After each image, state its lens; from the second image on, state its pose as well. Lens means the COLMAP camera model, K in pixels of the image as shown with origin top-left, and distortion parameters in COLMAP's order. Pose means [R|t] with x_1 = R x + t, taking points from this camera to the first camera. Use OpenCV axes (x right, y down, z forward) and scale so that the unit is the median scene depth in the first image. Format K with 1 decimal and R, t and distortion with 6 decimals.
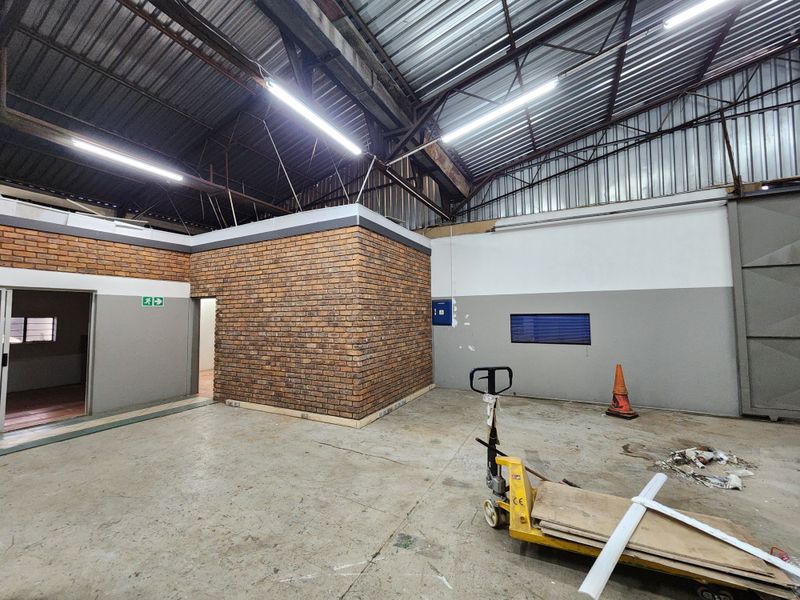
lens RADIAL K [[328.7, 0, 401.0], [0, 328.7, 296.1], [0, 0, 1]] dist [0.004063, -0.003539]
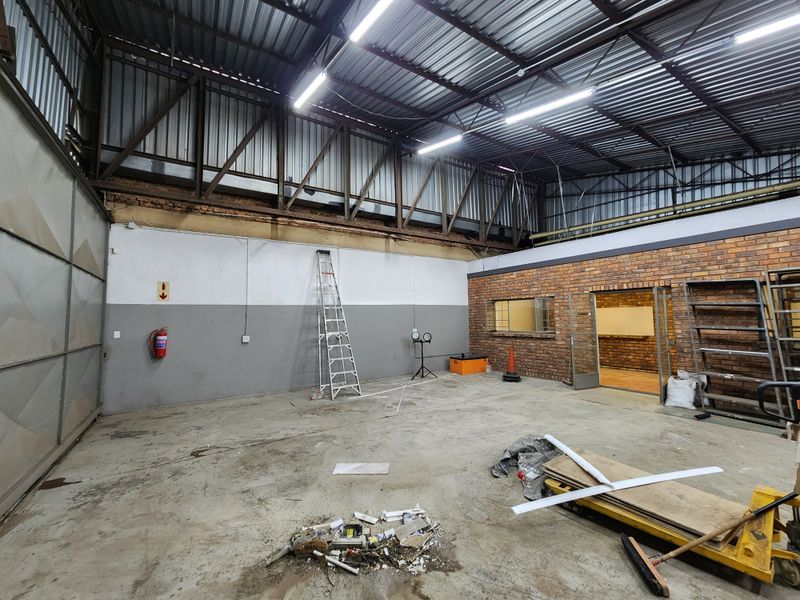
lens RADIAL K [[328.7, 0, 394.8], [0, 328.7, 296.0], [0, 0, 1]] dist [0.004063, -0.003539]
pose [[-0.855557, 0.054979, 0.514782, 0.298840], [-0.008630, 0.992692, -0.120363, 0.057125], [-0.517637, -0.107420, -0.848830, 0.958874]]
